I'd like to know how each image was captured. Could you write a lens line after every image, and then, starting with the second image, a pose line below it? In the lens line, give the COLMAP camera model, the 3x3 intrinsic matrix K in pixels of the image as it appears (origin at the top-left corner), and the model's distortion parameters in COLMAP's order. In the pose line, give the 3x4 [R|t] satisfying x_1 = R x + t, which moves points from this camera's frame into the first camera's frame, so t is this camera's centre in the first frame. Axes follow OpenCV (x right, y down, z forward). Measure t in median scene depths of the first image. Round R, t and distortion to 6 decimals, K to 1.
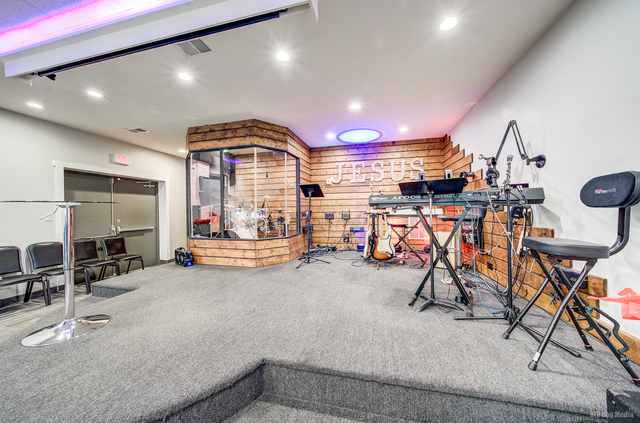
lens RADIAL K [[216.8, 0, 321.8], [0, 216.8, 211.2], [0, 0, 1]] dist [0.000030, 0.000002]
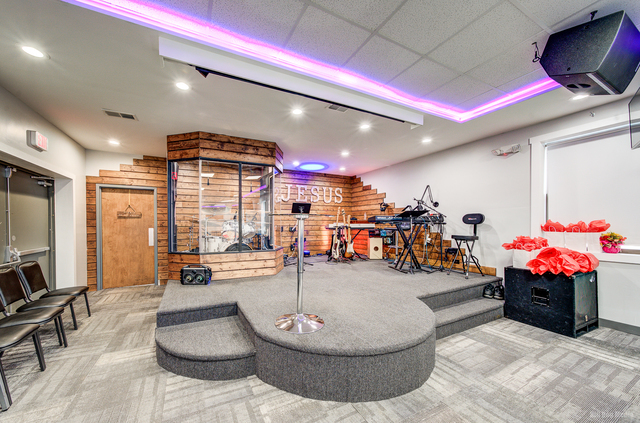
lens RADIAL K [[216.8, 0, 305.6], [0, 216.8, 224.8], [0, 0, 1]] dist [0.000030, 0.000002]
pose [[0.784708, 0.007121, 0.619825, -0.720556], [-0.005086, 0.999974, -0.005050, 0.005251], [-0.619845, 0.000811, 0.784724, 0.016027]]
